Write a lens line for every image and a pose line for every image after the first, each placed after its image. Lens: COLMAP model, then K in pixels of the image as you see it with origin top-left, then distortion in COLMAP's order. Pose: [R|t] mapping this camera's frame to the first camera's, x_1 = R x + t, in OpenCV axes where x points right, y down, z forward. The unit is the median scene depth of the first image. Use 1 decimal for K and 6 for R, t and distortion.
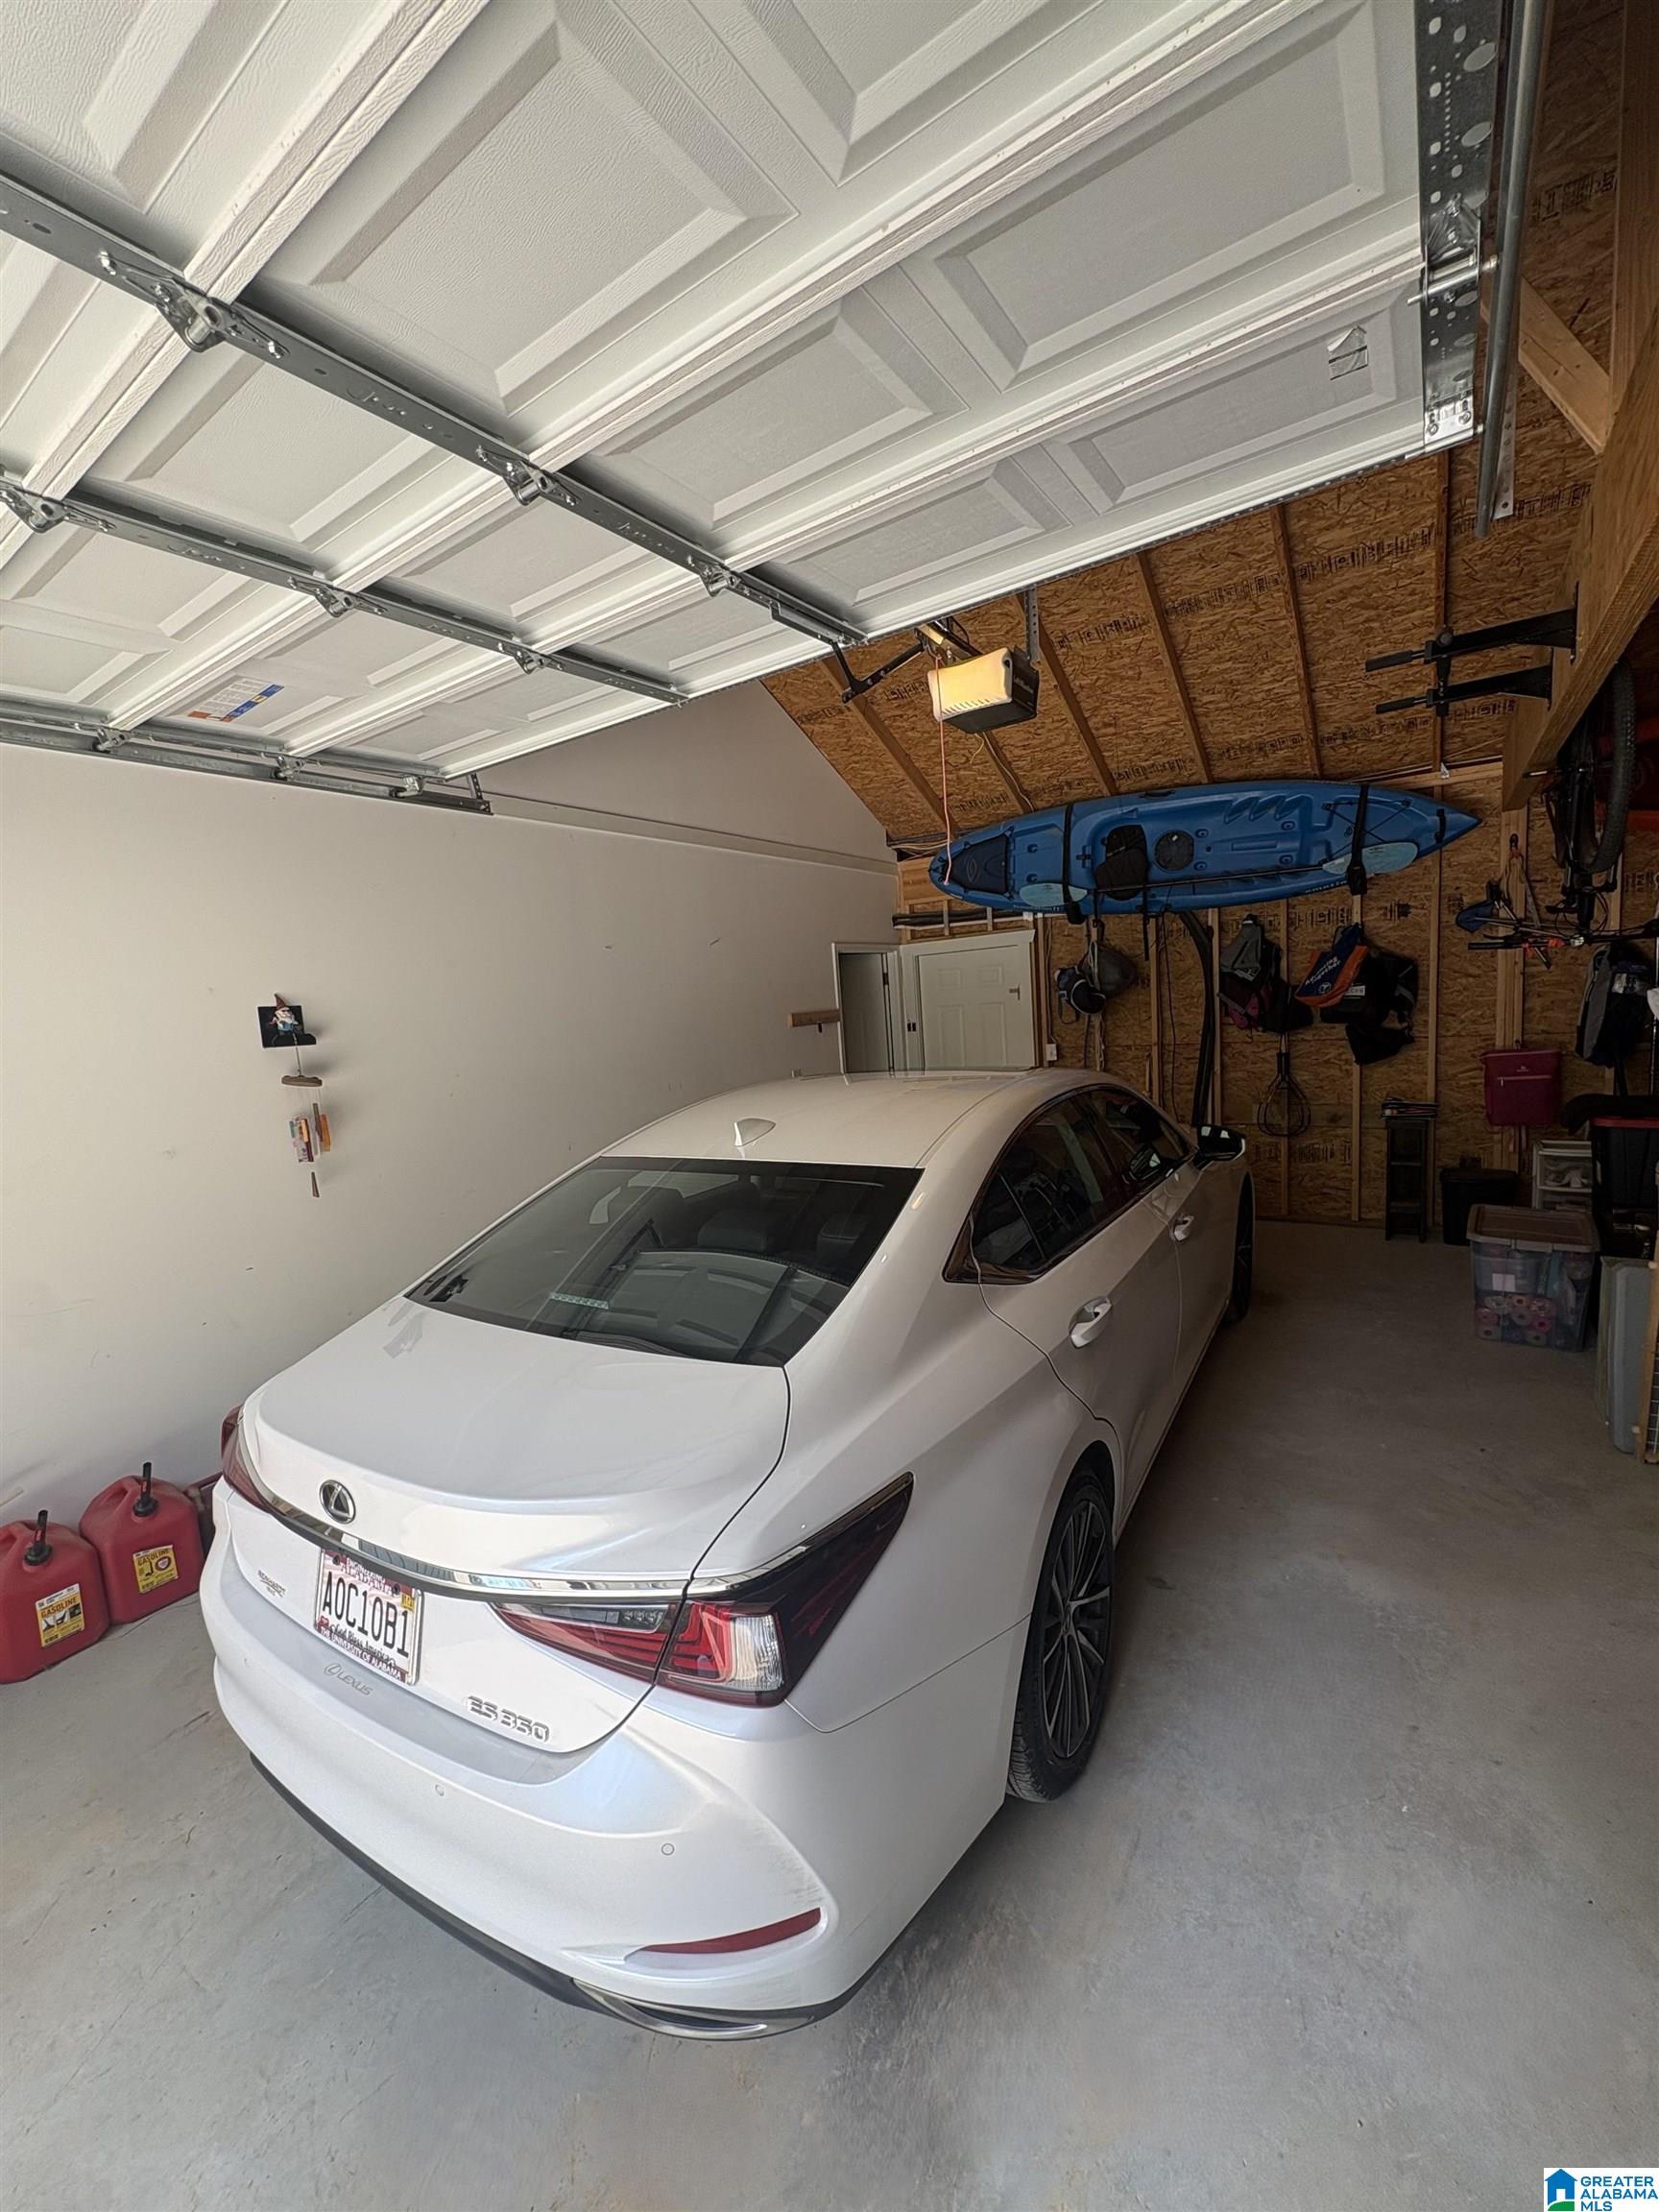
lens RADIAL K [[884.7, 0, 828.9], [0, 884.7, 1105.5], [0, 0, 1]] dist [0.001616, -0.000722]
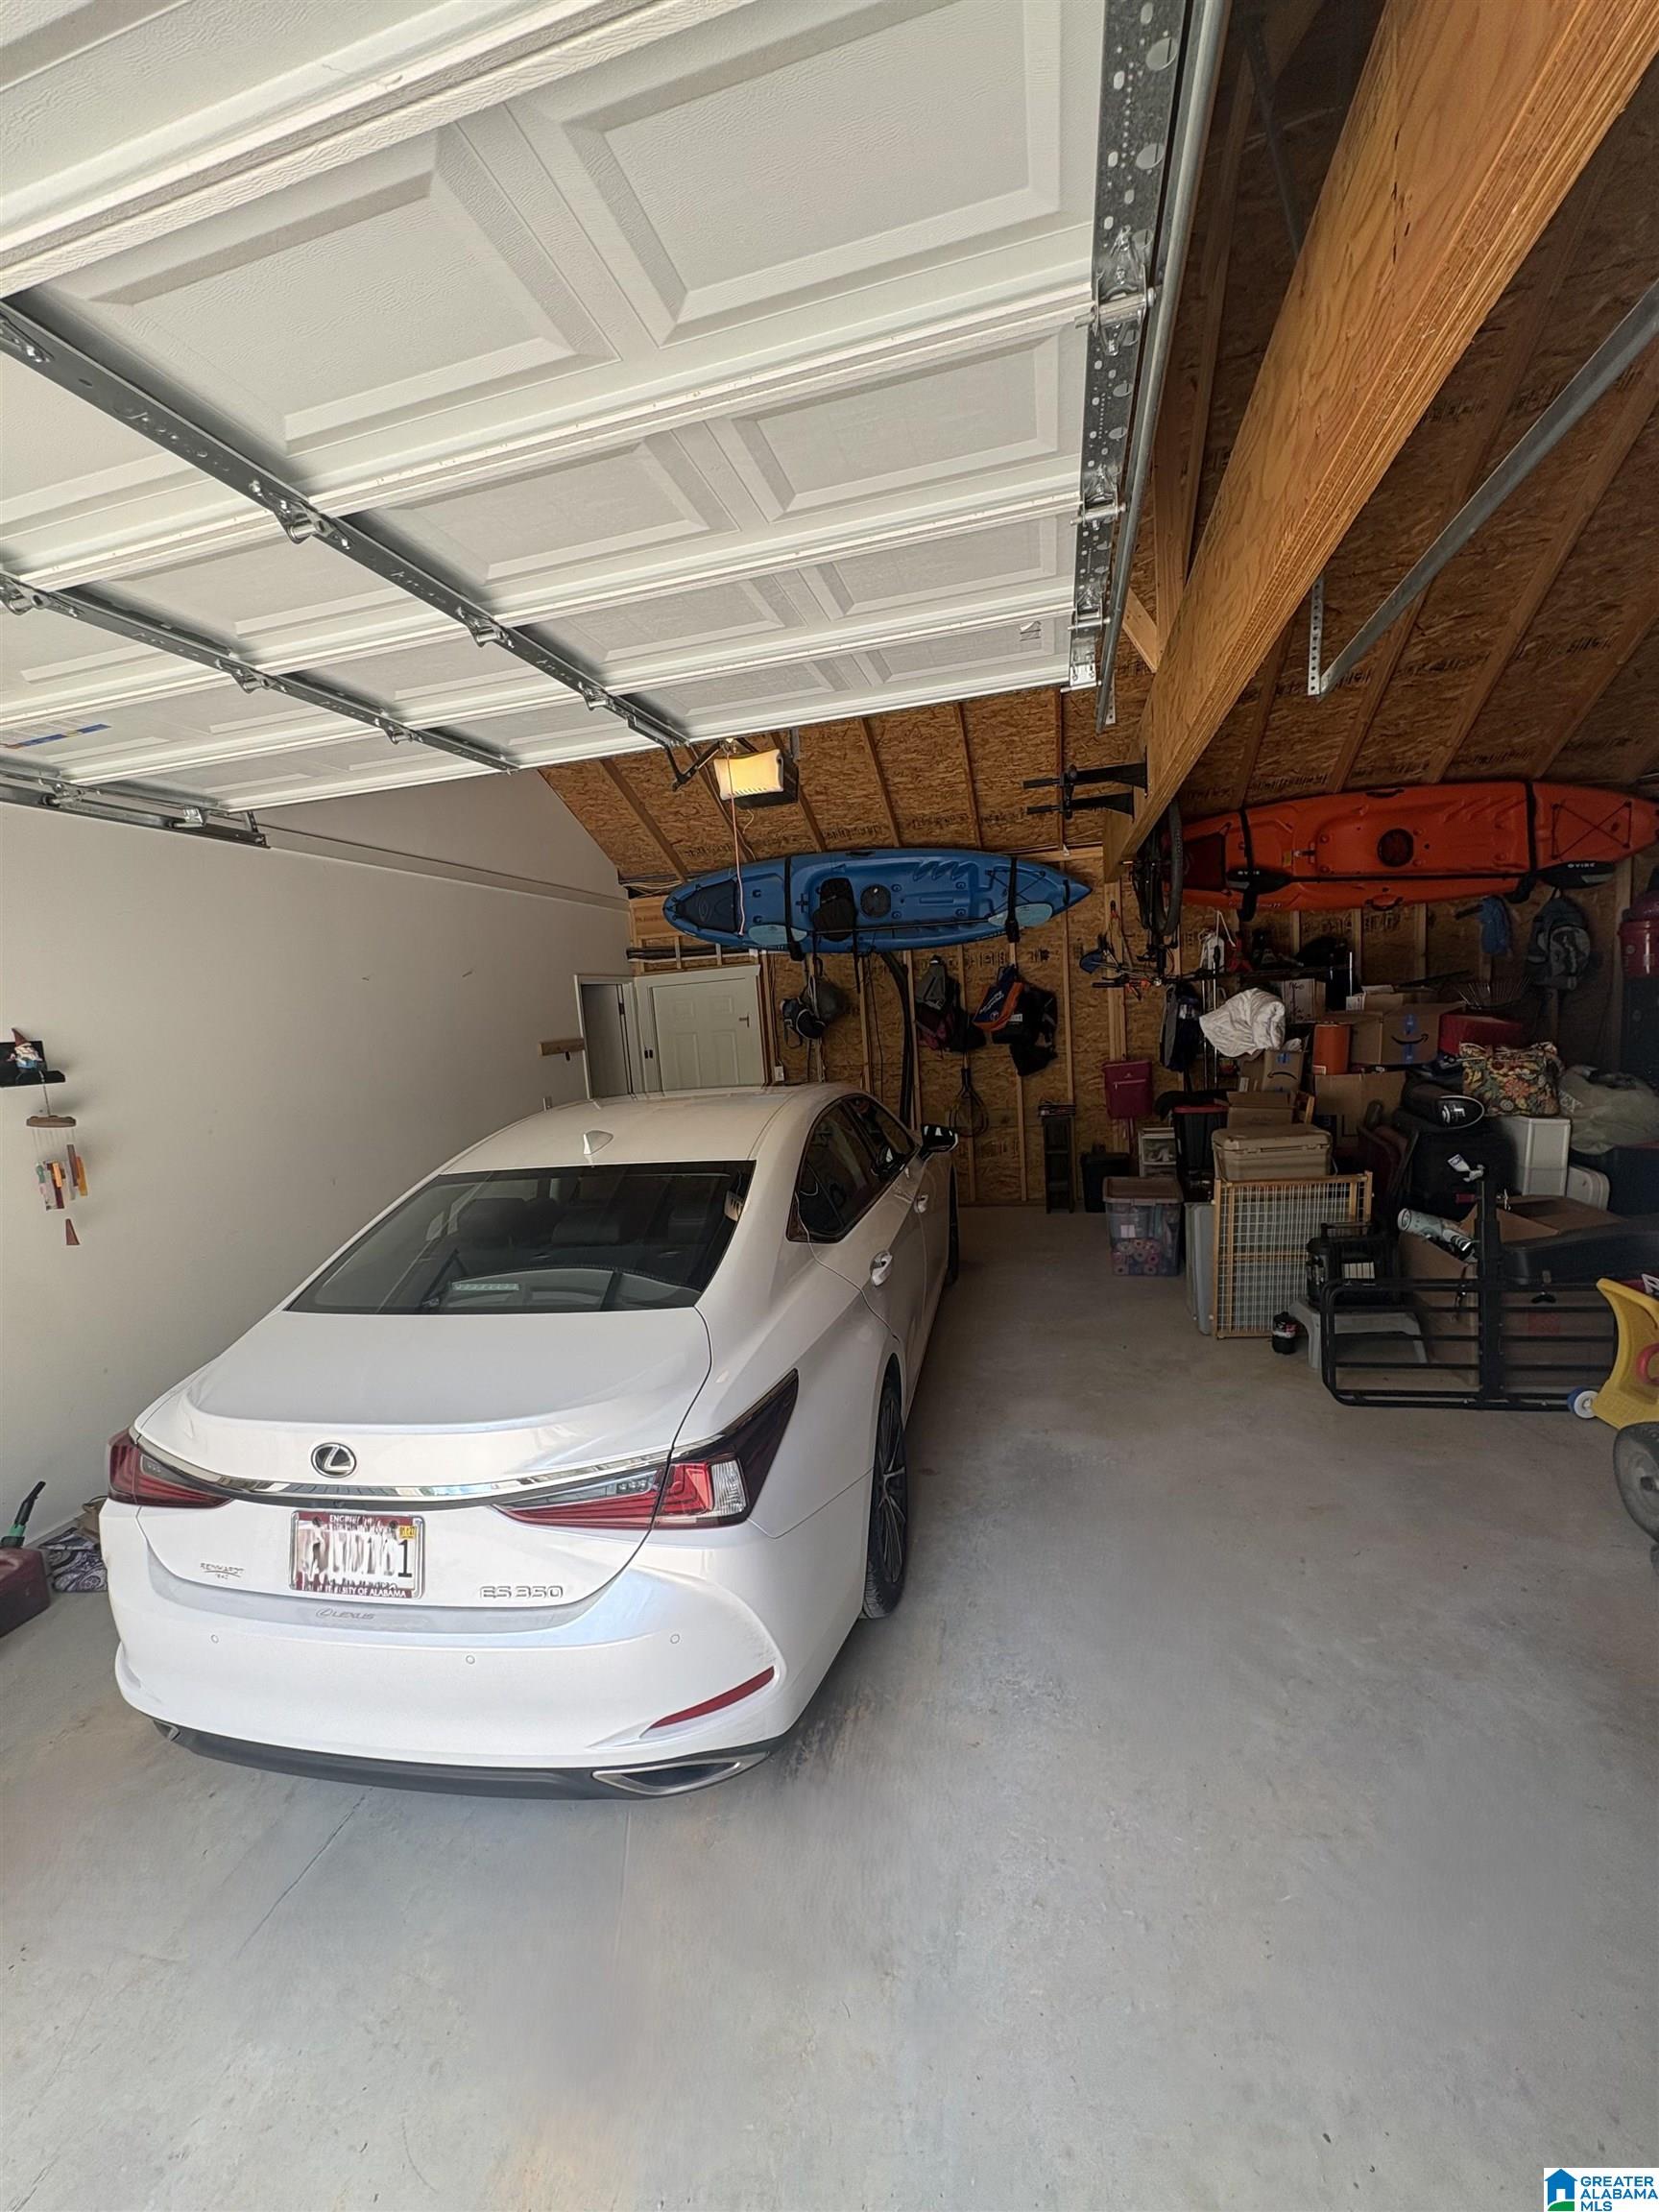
lens RADIAL K [[884.7, 0, 833.0], [0, 884.7, 1105.4], [0, 0, 1]] dist [0.001616, -0.000722]
pose [[0.938869, -0.039364, 0.342016, -0.142756], [0.050071, 0.998492, -0.022528, 0.017461], [-0.340613, 0.038276, 0.939424, -0.153766]]
